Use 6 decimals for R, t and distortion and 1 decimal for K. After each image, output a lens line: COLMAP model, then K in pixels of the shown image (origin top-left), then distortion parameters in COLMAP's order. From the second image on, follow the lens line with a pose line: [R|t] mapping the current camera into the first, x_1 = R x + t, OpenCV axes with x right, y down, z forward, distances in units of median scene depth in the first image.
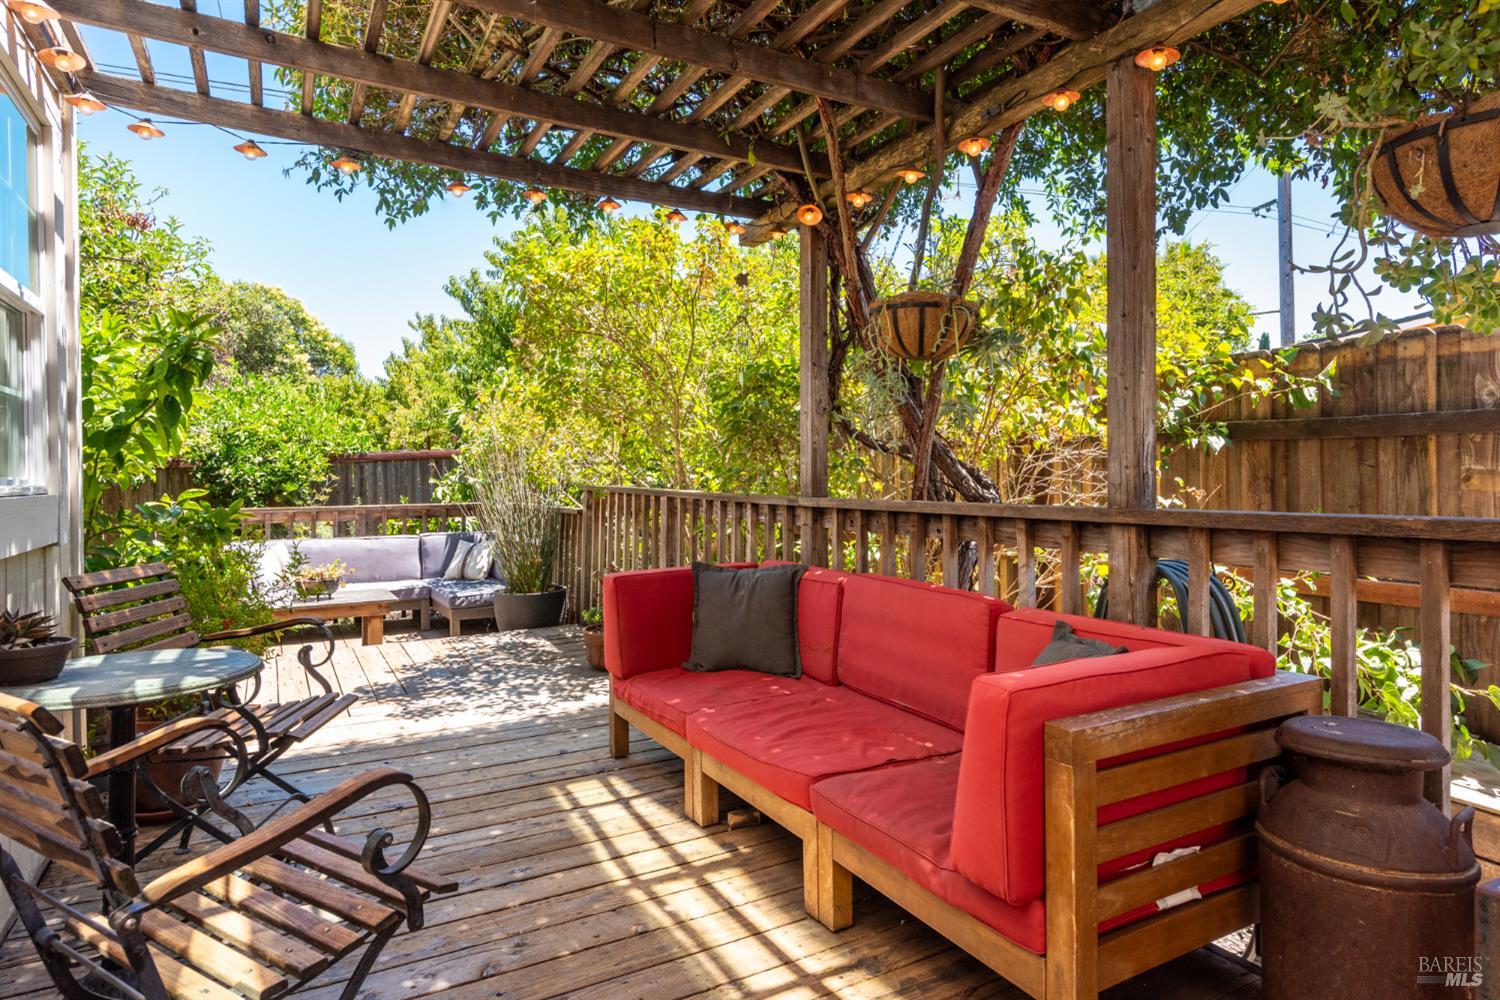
lens RADIAL K [[824.6, 0, 741.3], [0, 824.6, 464.3], [0, 0, 1]] dist [0.026075, -0.011849]
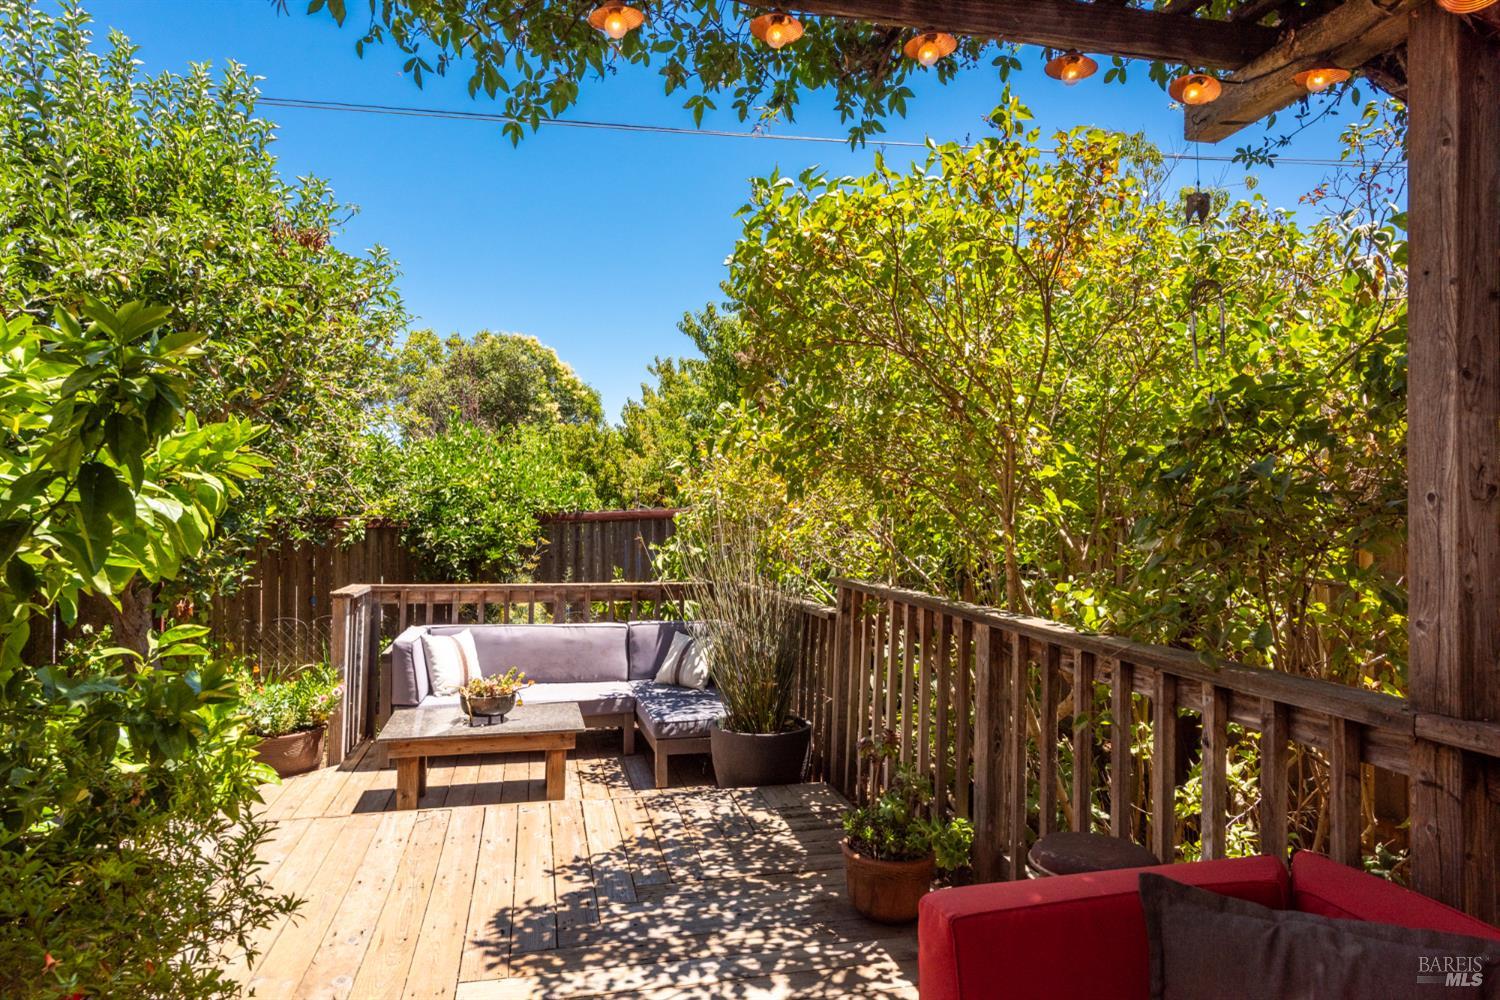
lens RADIAL K [[863.2, 0, 747.2], [0, 863.2, 500.1], [0, 0, 1]] dist [0.019068, -0.002484]
pose [[0.962604, 0.011745, -0.270656, -0.084305], [-0.015557, 0.999808, -0.011943, -0.034854], [0.270464, 0.015707, 0.962602, 0.344104]]
